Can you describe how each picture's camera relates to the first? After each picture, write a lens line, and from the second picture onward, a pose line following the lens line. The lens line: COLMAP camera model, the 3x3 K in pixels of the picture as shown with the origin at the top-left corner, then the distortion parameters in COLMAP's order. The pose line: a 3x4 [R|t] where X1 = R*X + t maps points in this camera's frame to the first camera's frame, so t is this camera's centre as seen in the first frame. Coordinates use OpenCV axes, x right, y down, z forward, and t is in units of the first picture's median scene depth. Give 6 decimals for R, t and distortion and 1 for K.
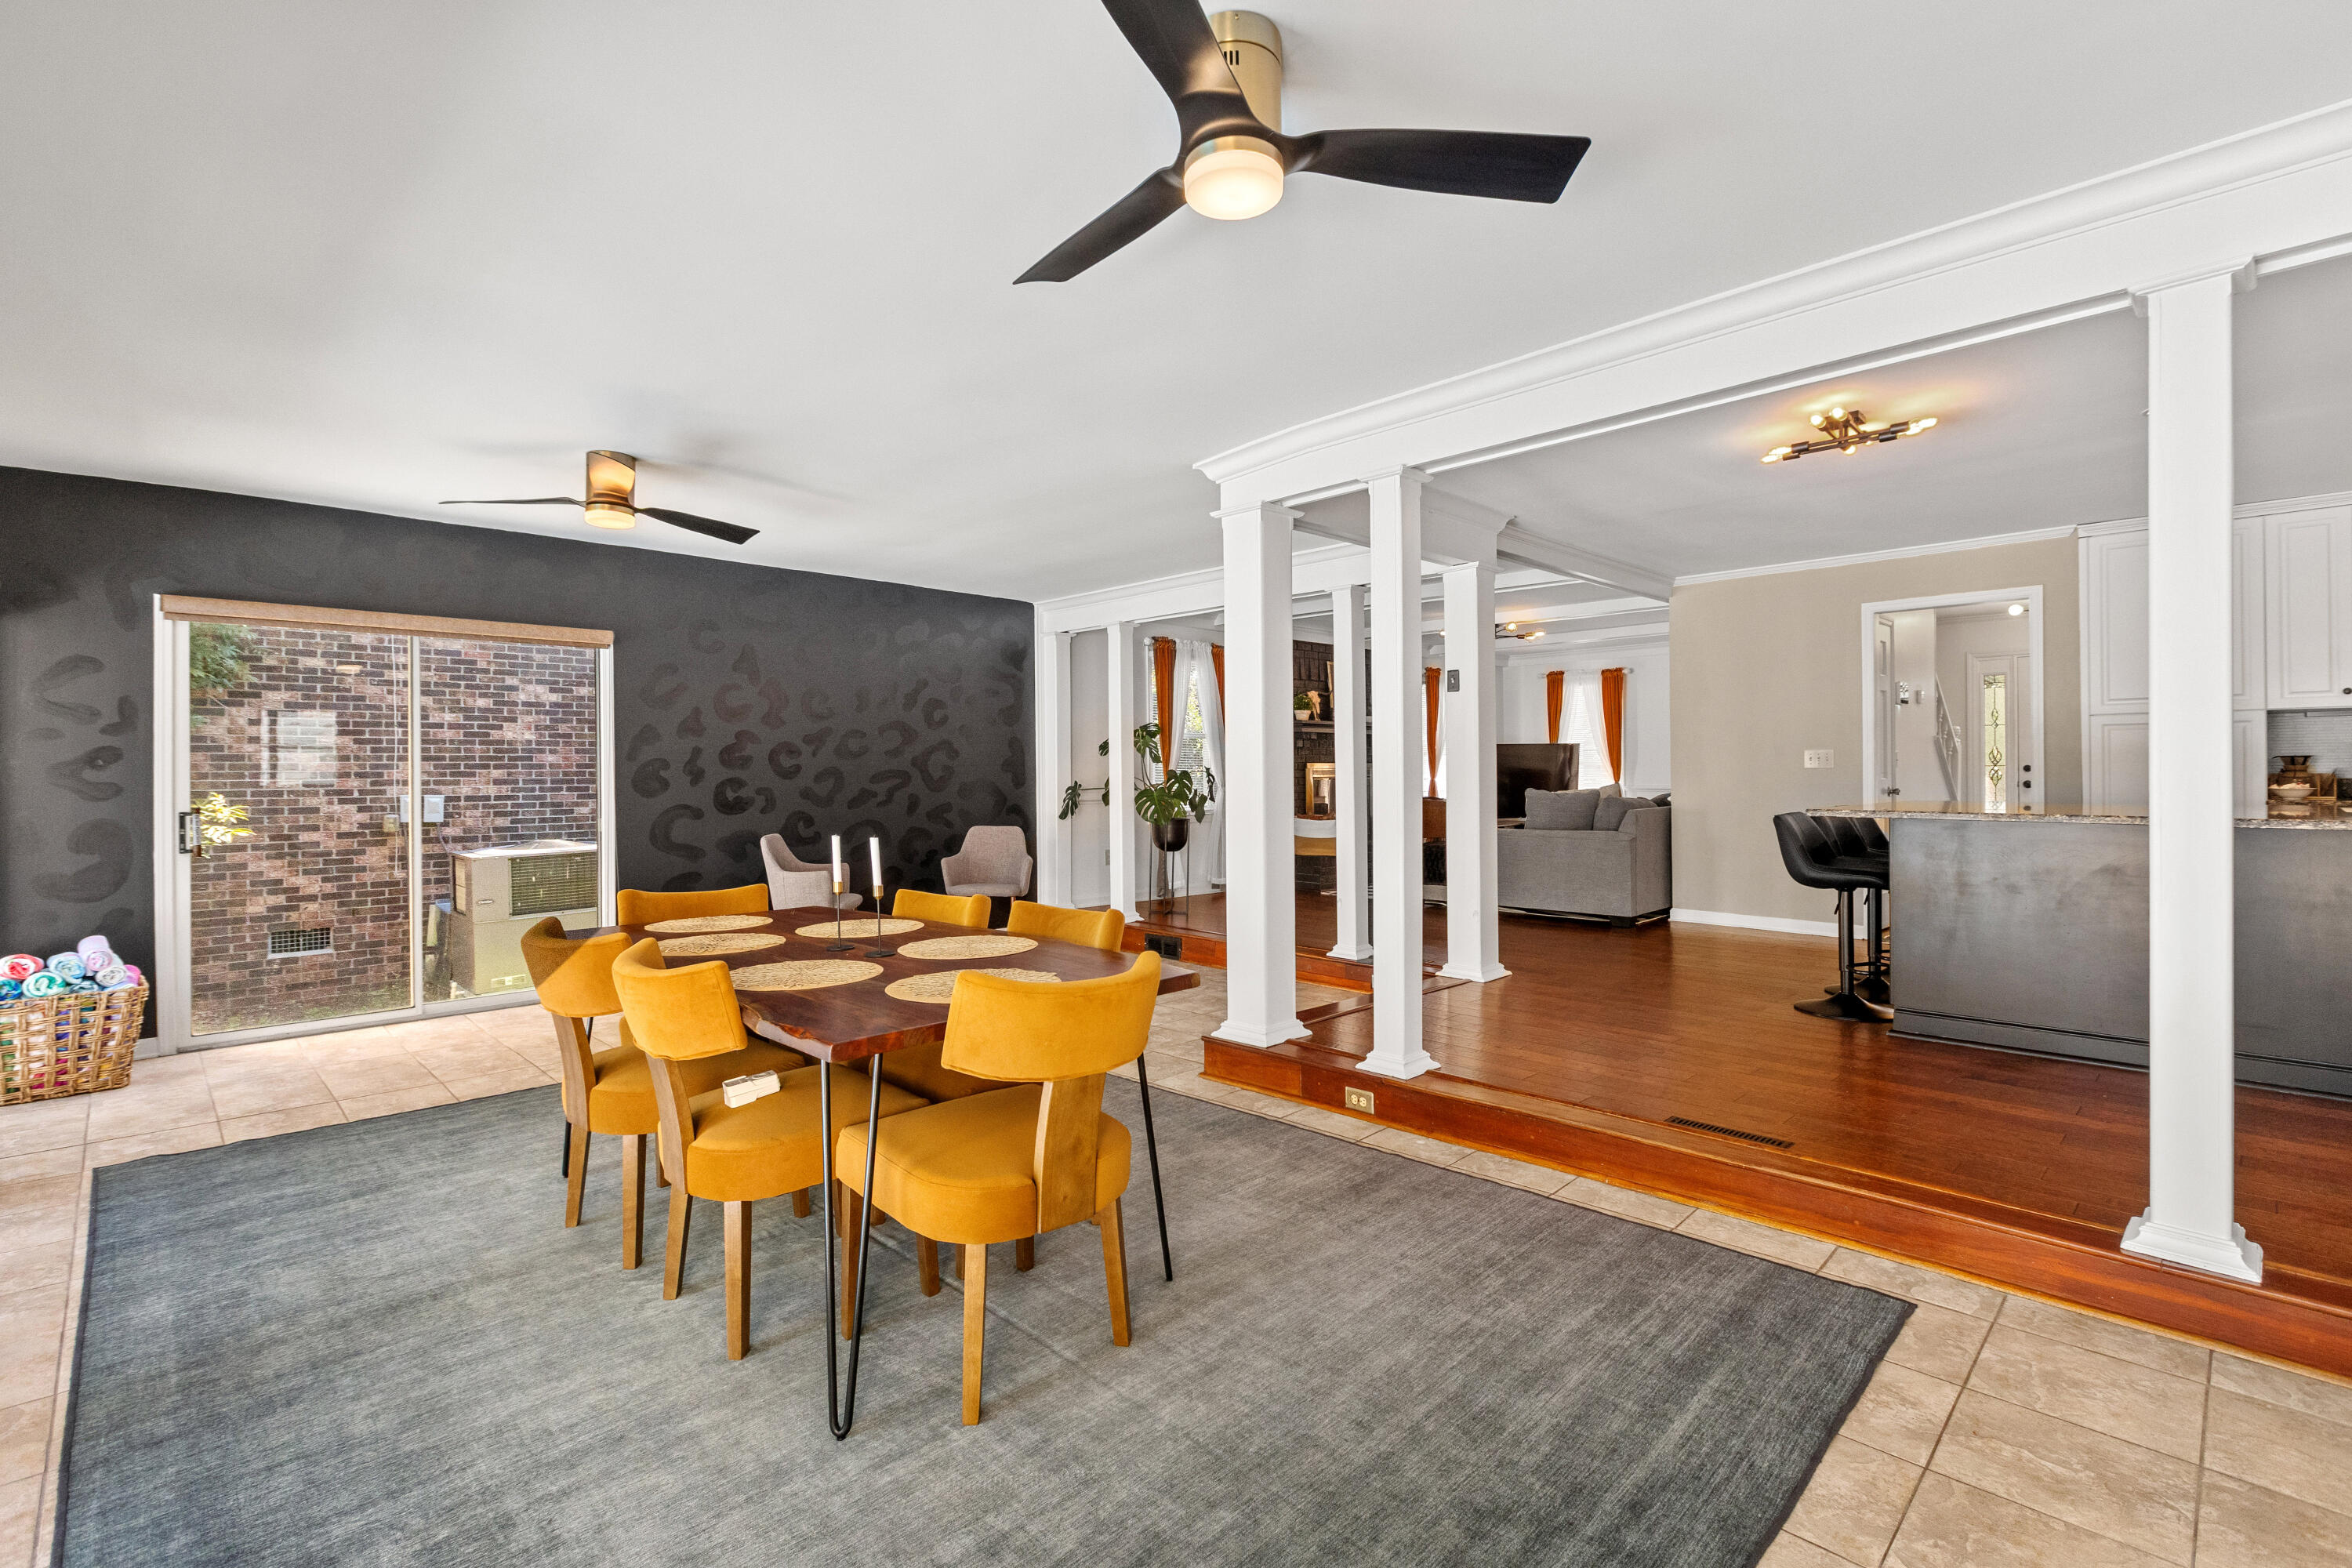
lens RADIAL K [[1062.5, 0, 1176.0], [0, 1062.5, 784.0], [0, 0, 1]] dist [-0.000282, 0.000024]
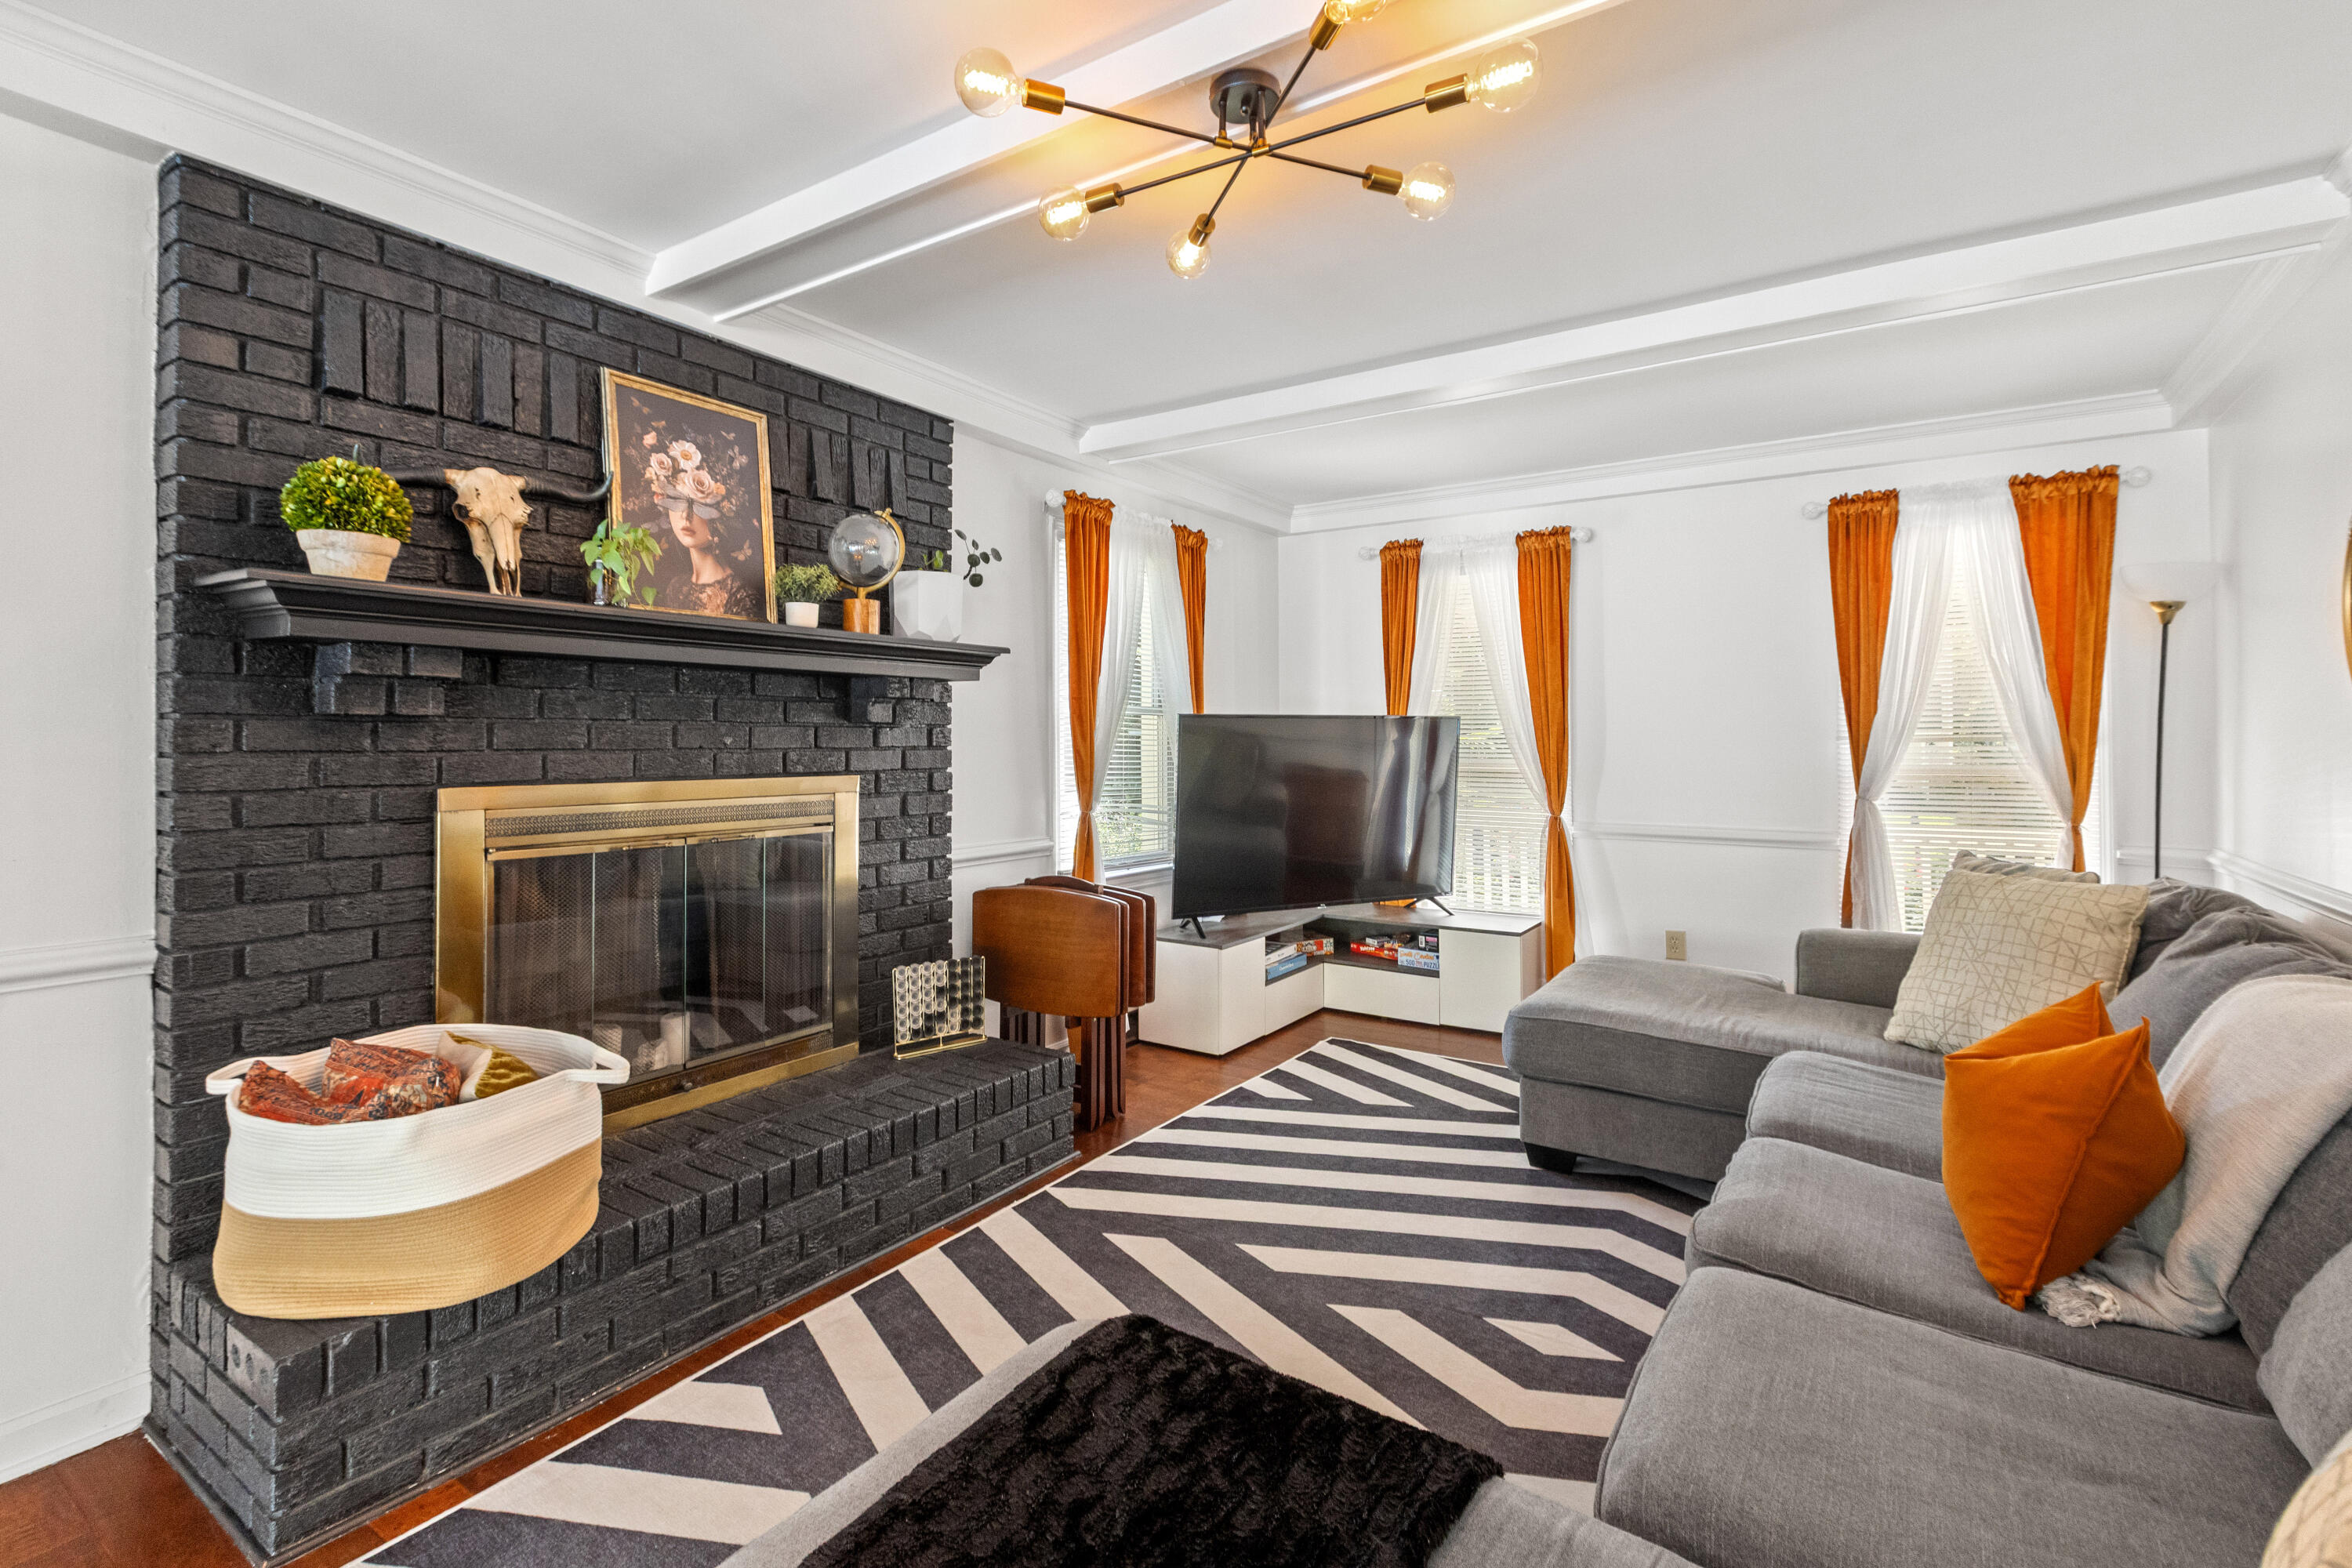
lens RADIAL K [[1063.8, 0, 1174.3], [0, 1063.8, 758.3], [0, 0, 1]] dist [0.002089, 0.000327]
pose [[0.978749, 0.005726, 0.204980, 0.194857], [-0.005983, 0.999982, 0.000635, -0.022738], [-0.204973, -0.001848, 0.978766, 0.639108]]
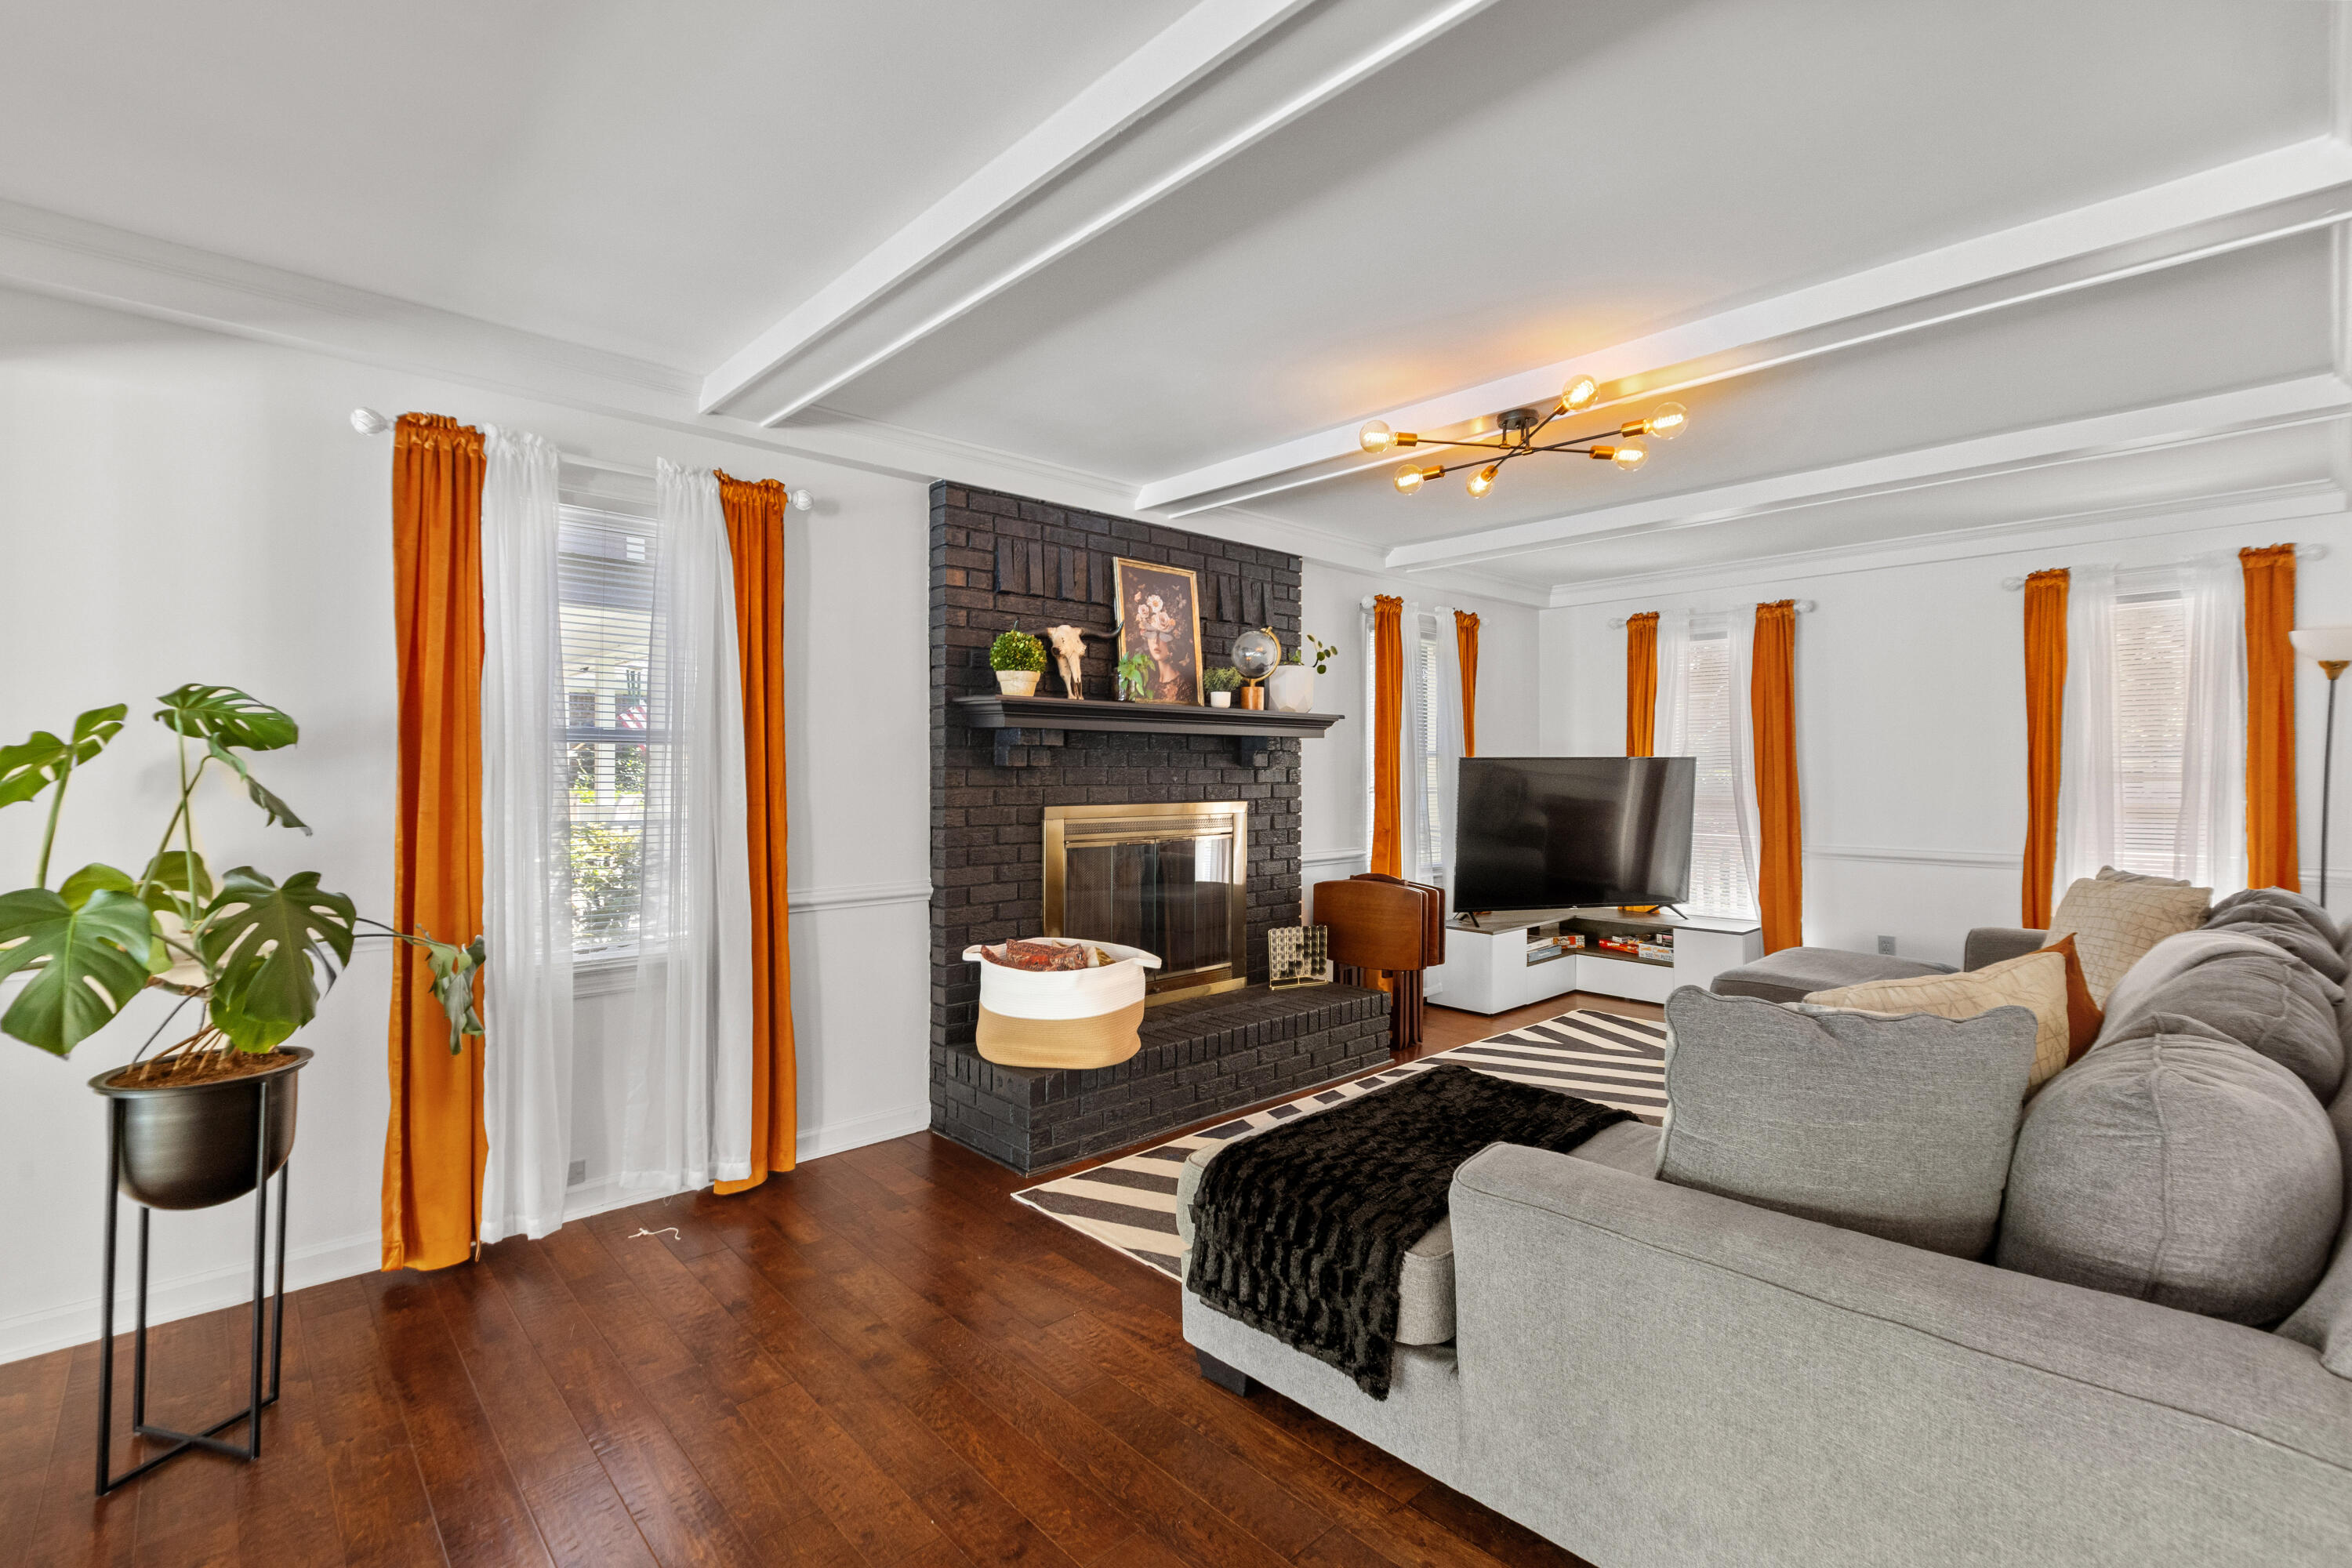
lens RADIAL K [[1062.5, 0, 1176.0], [0, 1062.5, 784.0], [0, 0, 1]] dist [-0.000282, 0.000024]
pose [[0.999547, 0.008770, -0.028777, 0.157057], [-0.008835, 0.999959, -0.002129, -0.023304], [0.028757, 0.002382, 0.999584, 0.512686]]
